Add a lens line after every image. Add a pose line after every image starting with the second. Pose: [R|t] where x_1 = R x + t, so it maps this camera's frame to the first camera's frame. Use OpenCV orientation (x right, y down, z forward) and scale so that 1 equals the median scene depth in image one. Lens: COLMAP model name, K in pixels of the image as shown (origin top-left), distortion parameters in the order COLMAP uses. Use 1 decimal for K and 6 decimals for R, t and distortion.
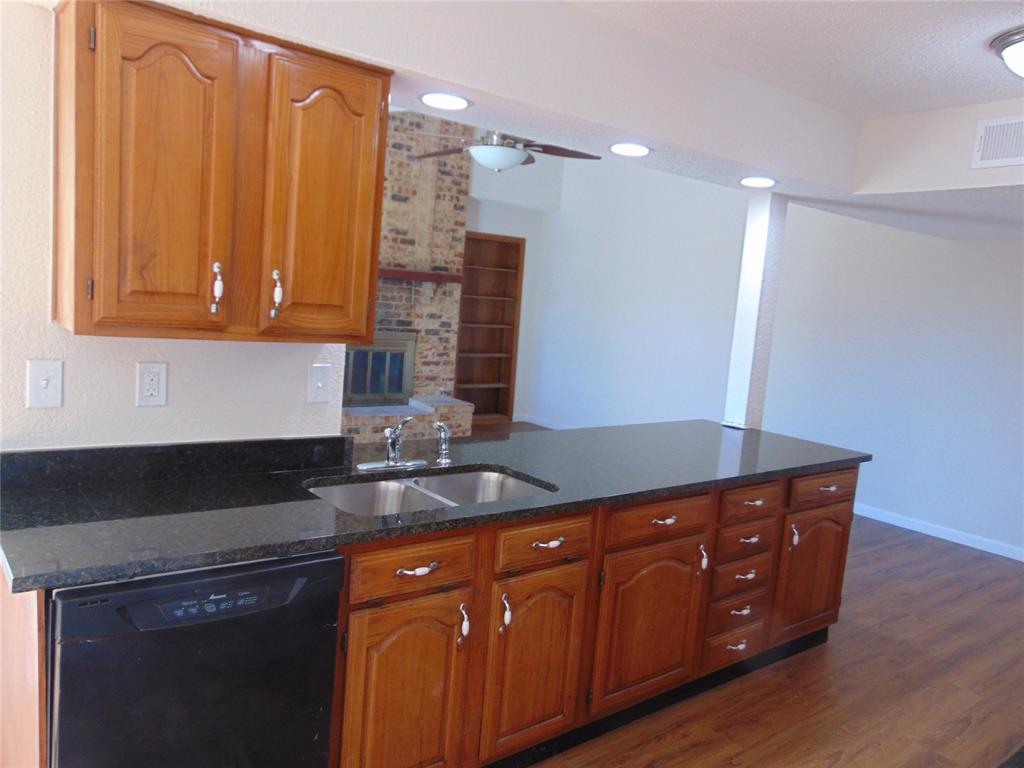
lens RADIAL K [[768.5, 0, 512.0], [0, 768.5, 384.0], [0, 0, 1]] dist [-0.043016, 0.087149]
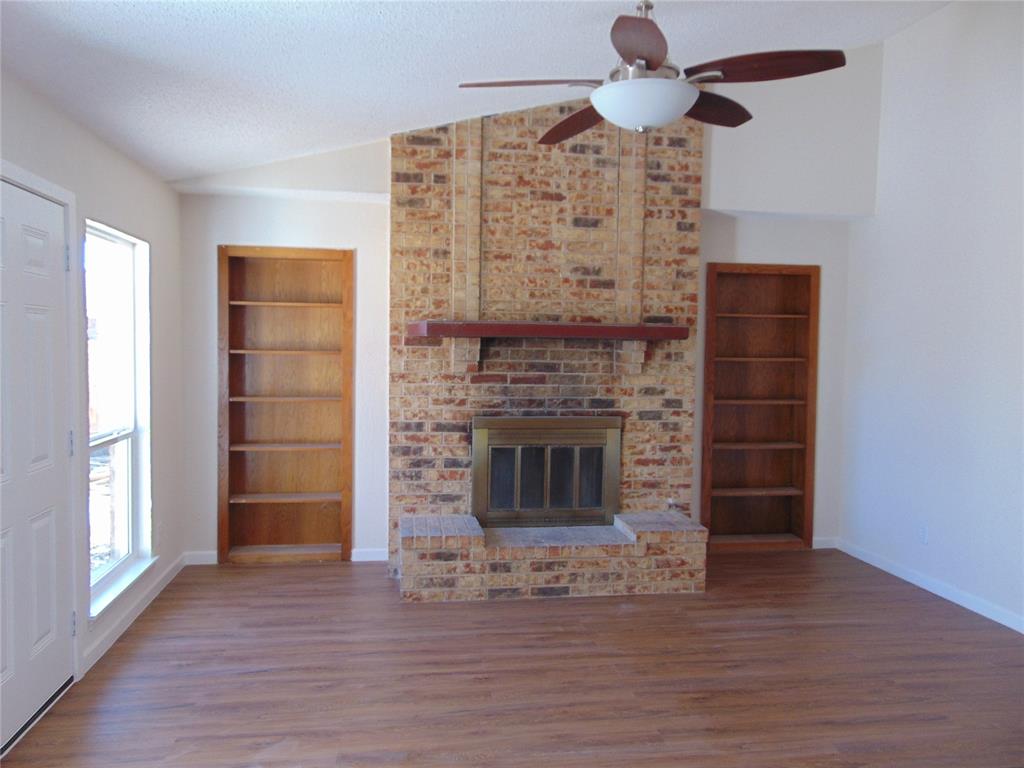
lens RADIAL K [[768.5, 0, 512.0], [0, 768.5, 384.0], [0, 0, 1]] dist [-0.043016, 0.087149]
pose [[0.867686, -0.040433, -0.495466, 0.125025], [-0.006754, 0.995636, -0.093078, -0.032272], [0.497068, 0.084109, 0.863626, 0.368665]]
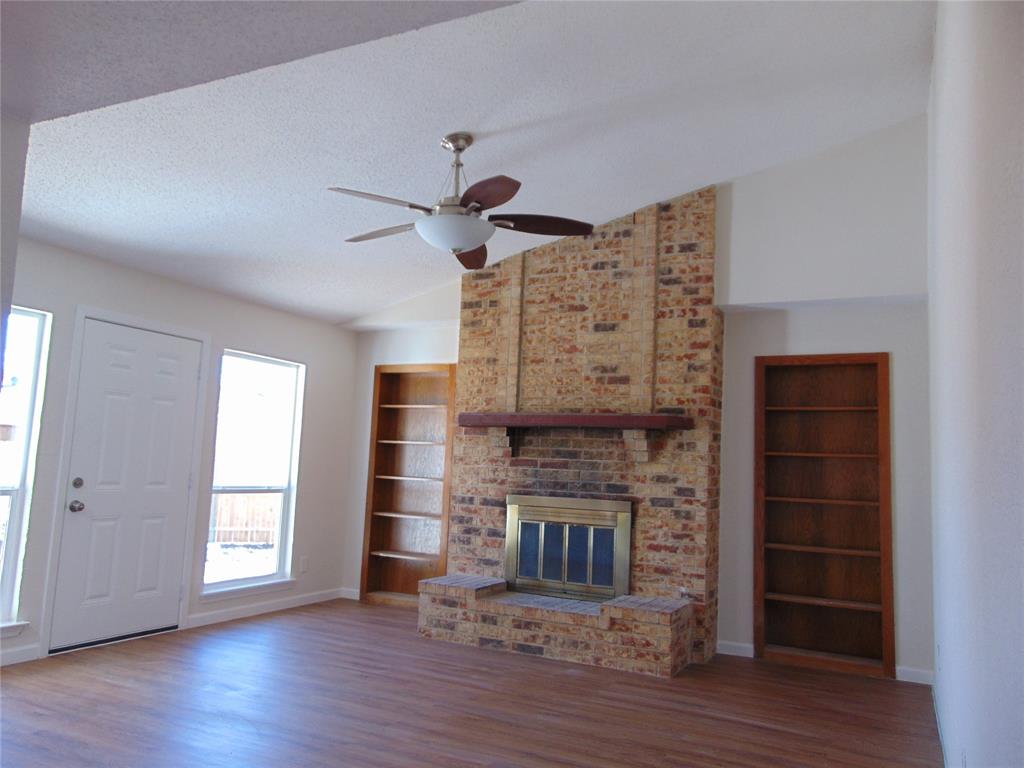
lens RADIAL K [[768.5, 0, 512.0], [0, 768.5, 384.0], [0, 0, 1]] dist [-0.043016, 0.087149]
pose [[0.423671, -0.158988, -0.891754, 0.481575], [-0.119980, 0.965952, -0.229219, 0.004438], [0.897835, 0.204106, 0.390170, 0.593964]]
